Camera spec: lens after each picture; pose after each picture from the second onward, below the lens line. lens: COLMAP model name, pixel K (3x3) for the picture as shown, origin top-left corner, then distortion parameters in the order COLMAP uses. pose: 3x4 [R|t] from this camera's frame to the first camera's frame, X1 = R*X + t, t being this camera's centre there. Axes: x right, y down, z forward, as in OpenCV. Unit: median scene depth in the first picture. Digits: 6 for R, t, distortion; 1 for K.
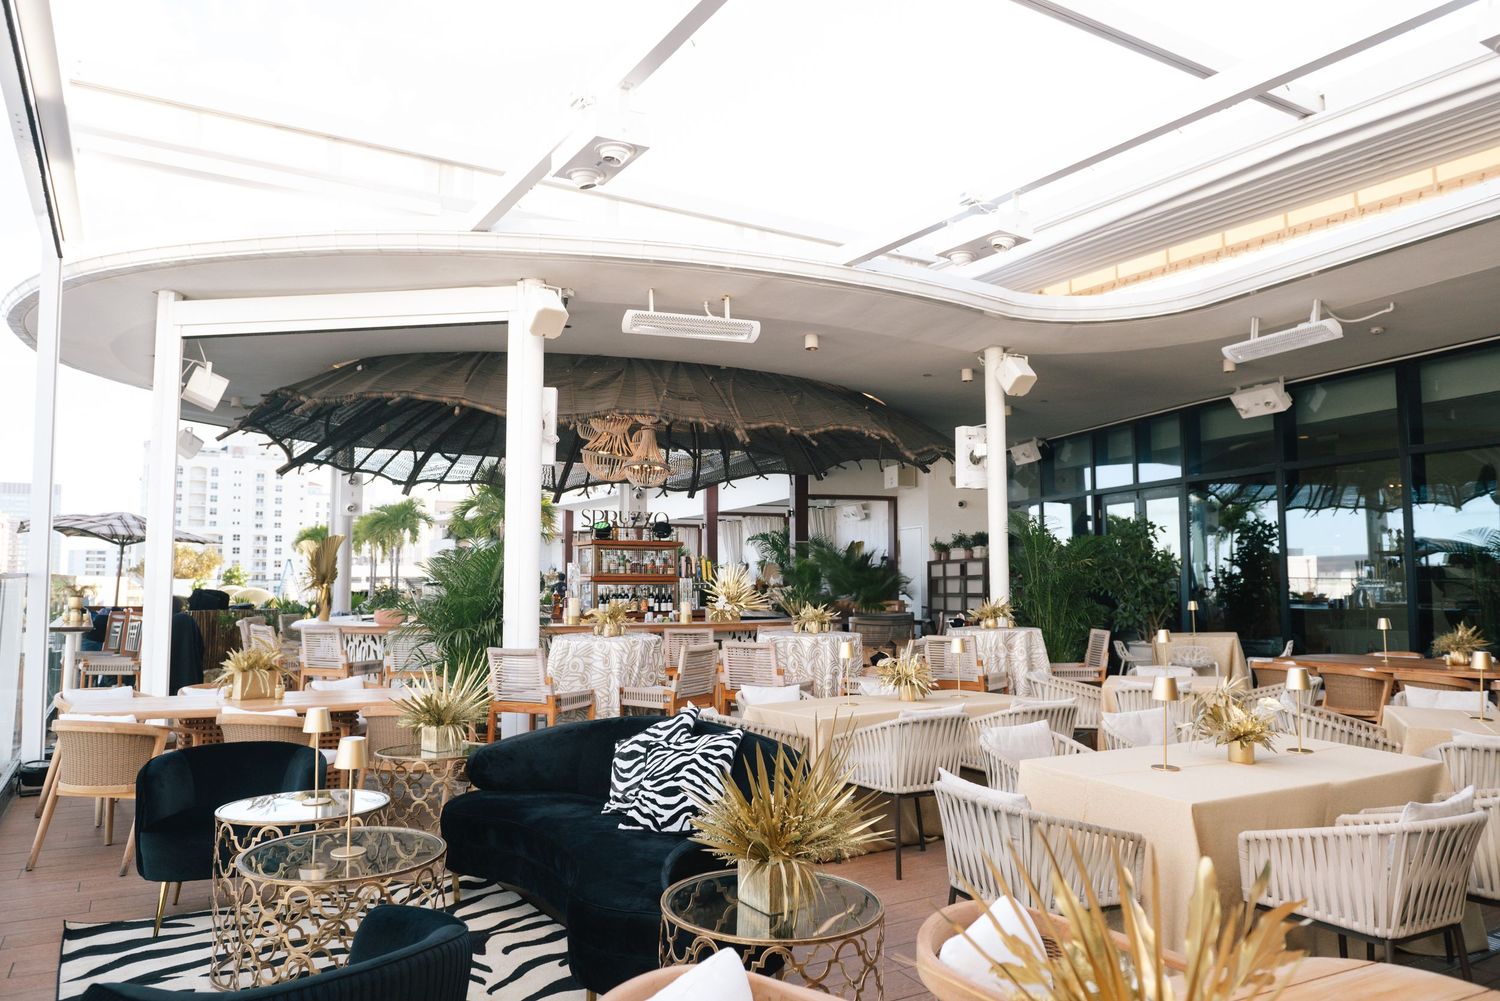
lens RADIAL K [[1048.9, 0, 750.0], [0, 1048.9, 500.5], [0, 0, 1]] dist [-0.012352, -0.001599]
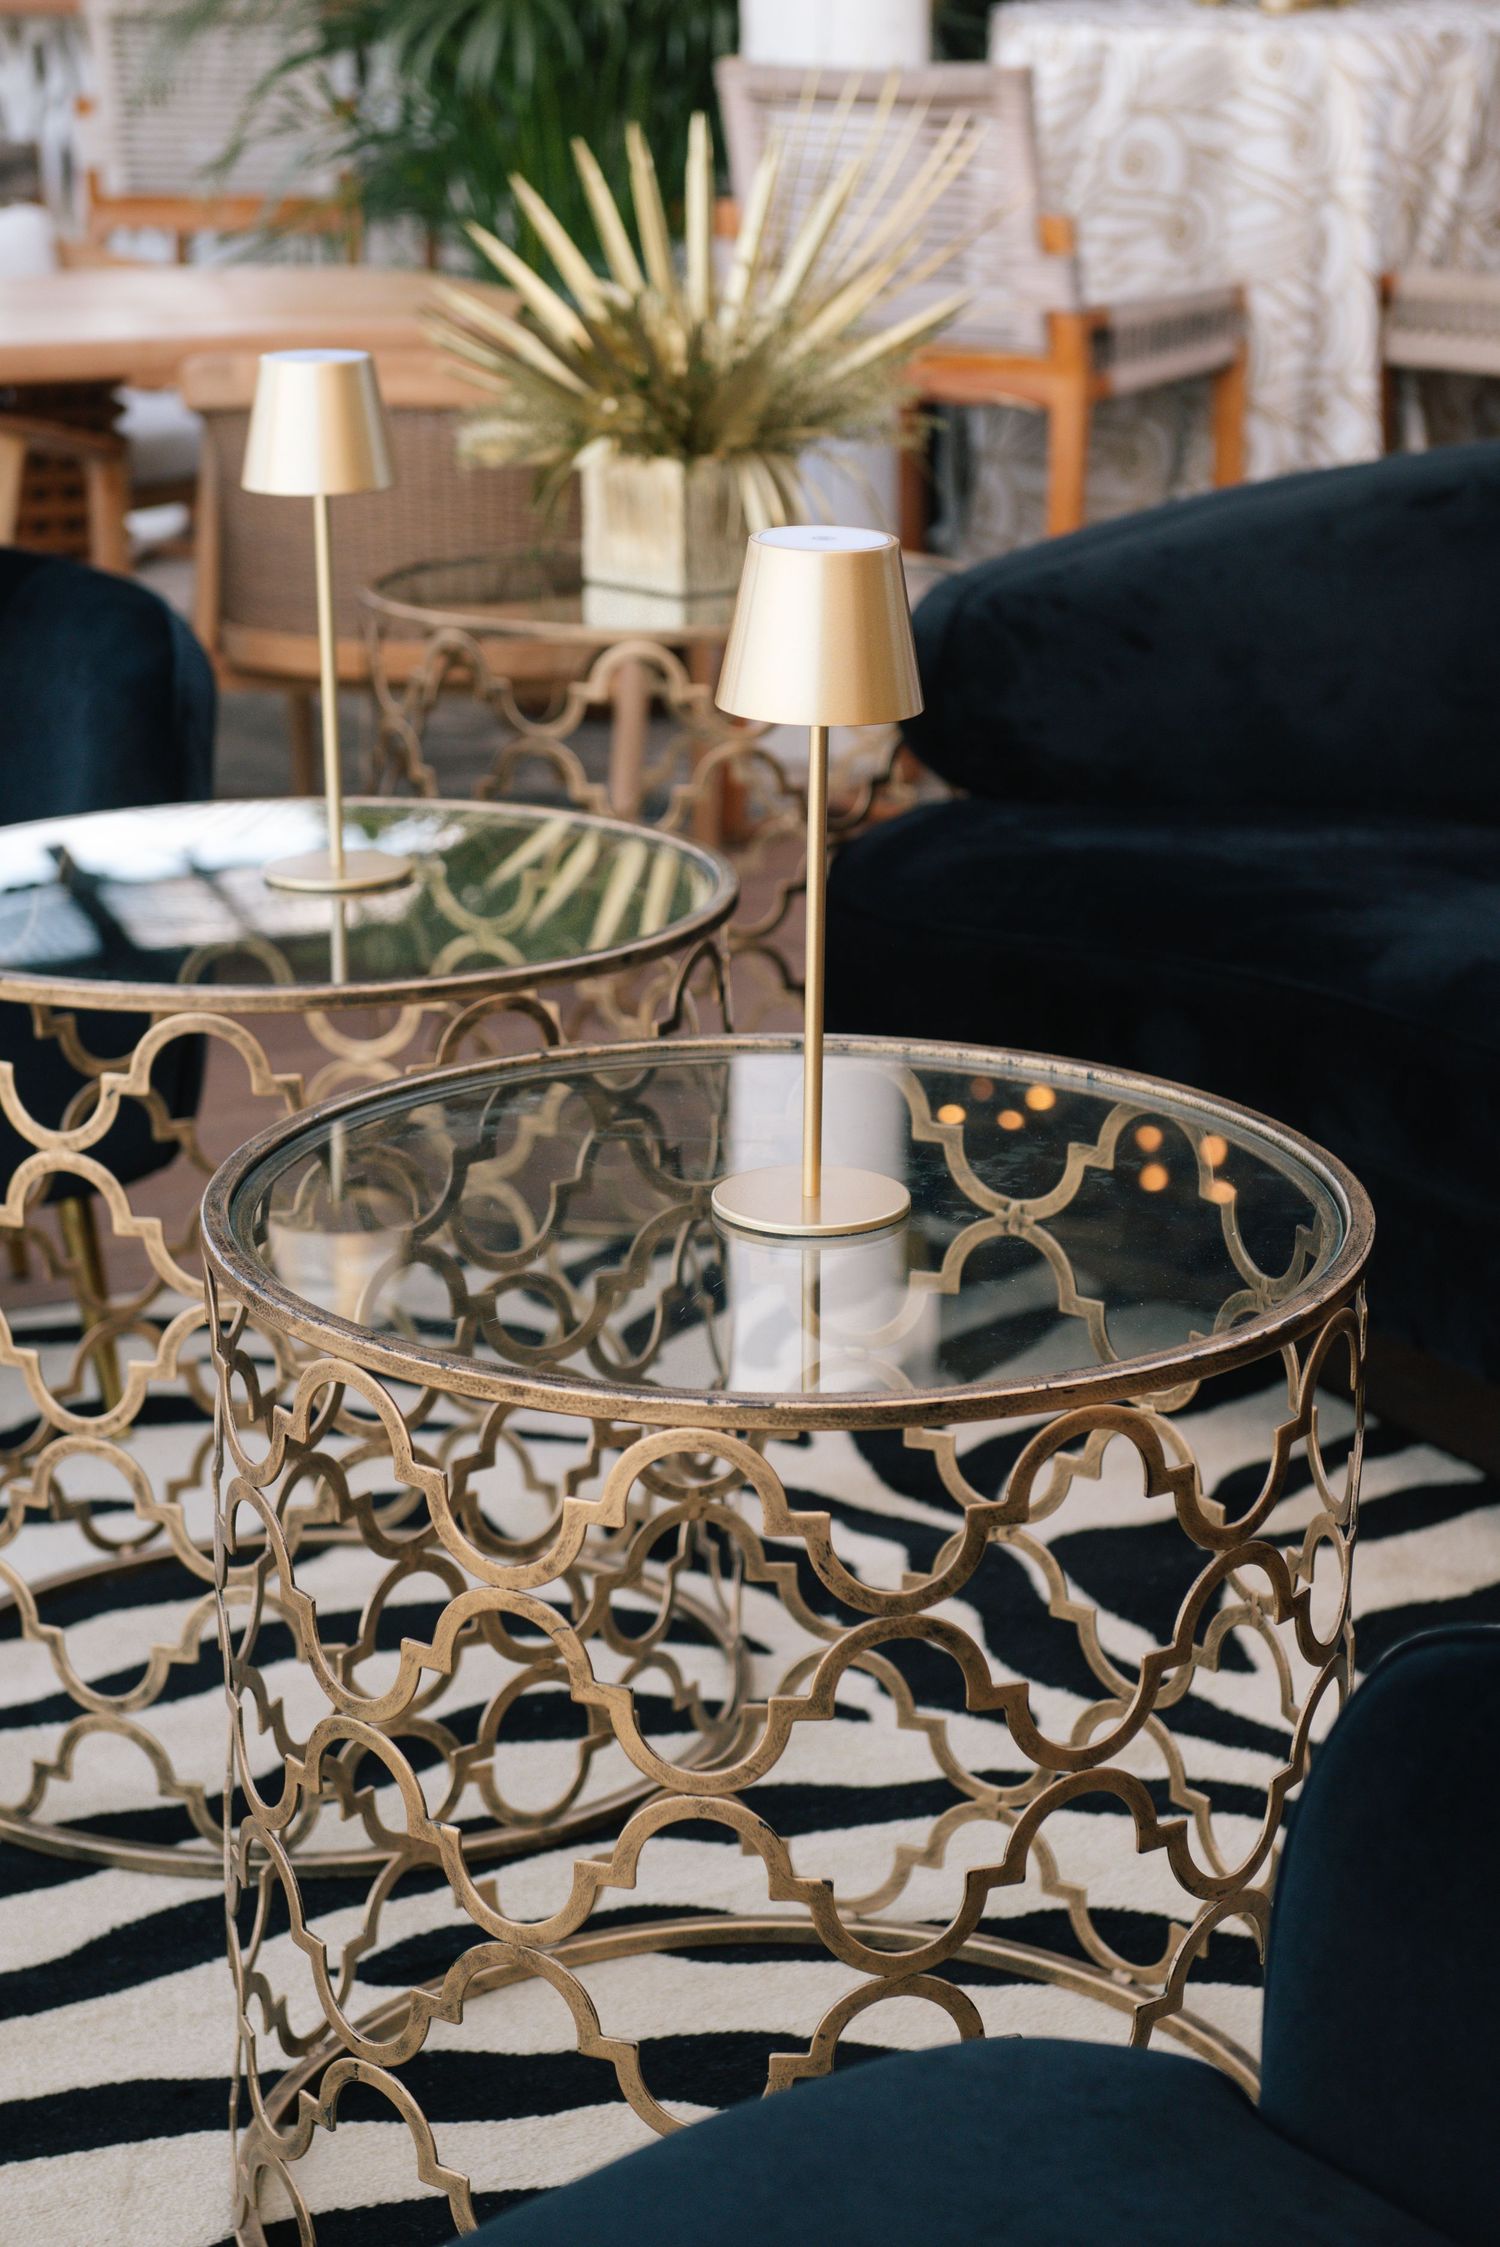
lens RADIAL K [[4375.2, 0, 750.0], [0, 4375.2, 1123.5], [0, 0, 1]] dist [0.009481, 0.031391]
pose [[0.996048, 0.025859, -0.084974, -0.175726], [0.005833, 0.935573, 0.353085, 0.039604], [0.088630, -0.352185, 0.931724, 0.182027]]
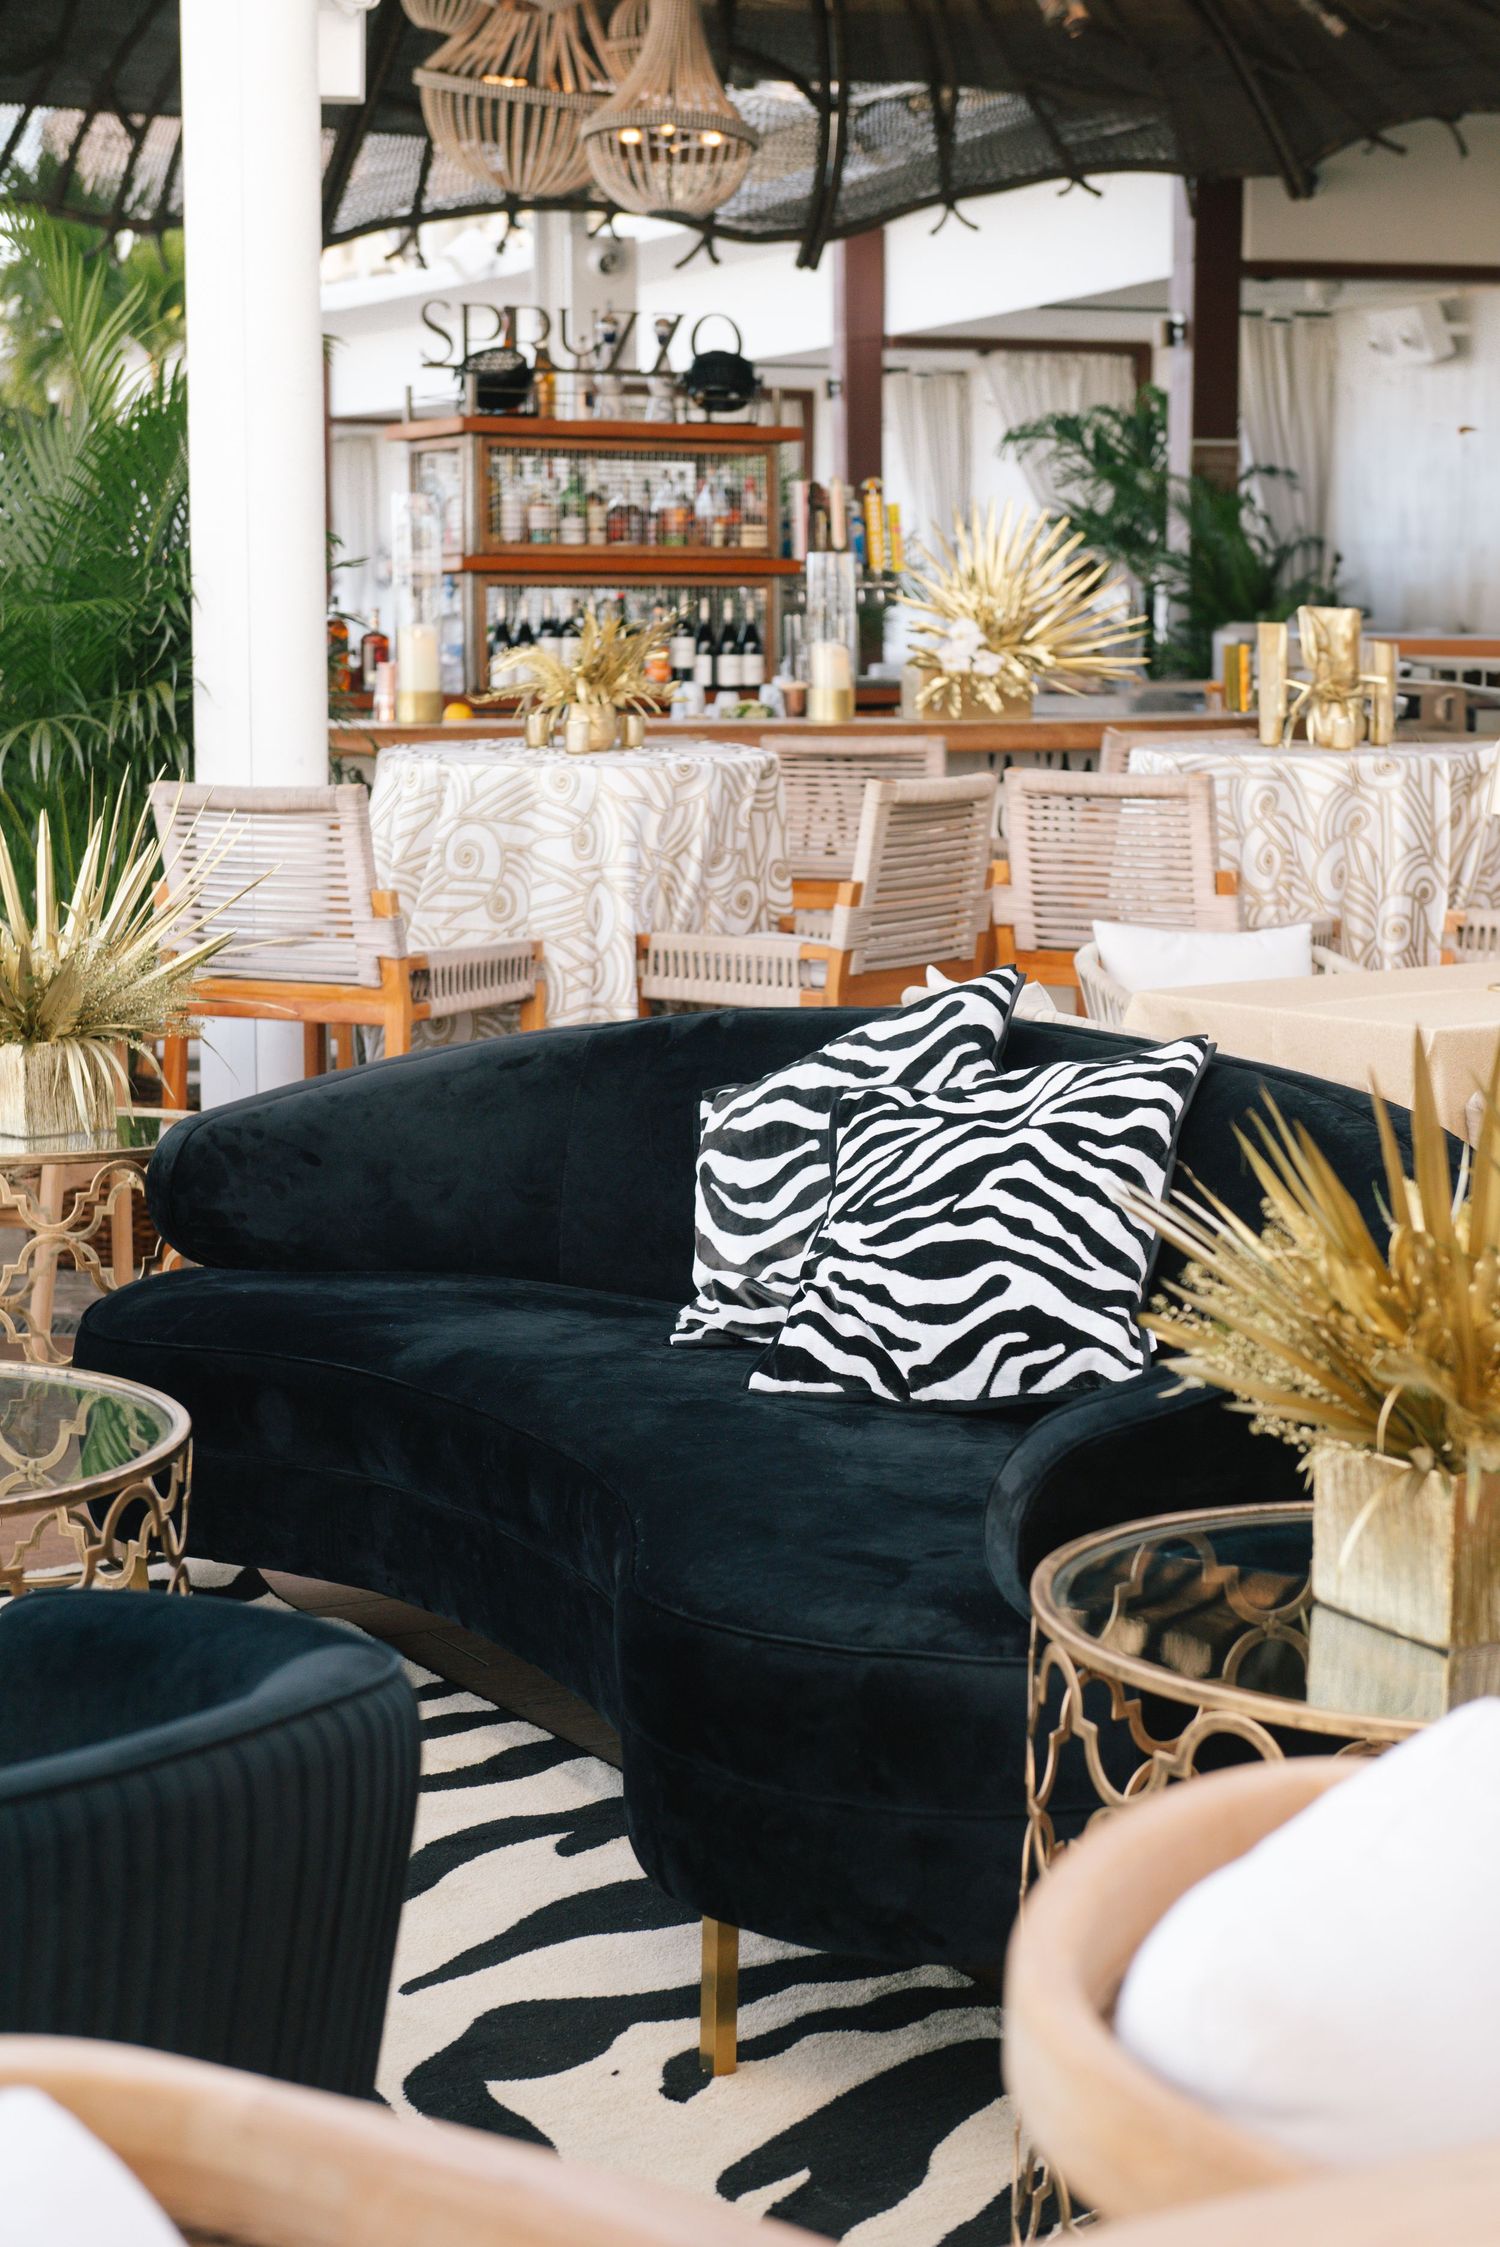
lens RADIAL K [[3828.1, 0, 750.0], [0, 3828.1, 1123.5], [0, 0, 1]] dist [0.015627, -0.026310]
pose [[0.999050, 0.009121, -0.042605, -0.054515], [-0.000366, 0.979563, 0.201139, 0.028210], [0.043569, -0.200933, 0.978636, 0.021338]]
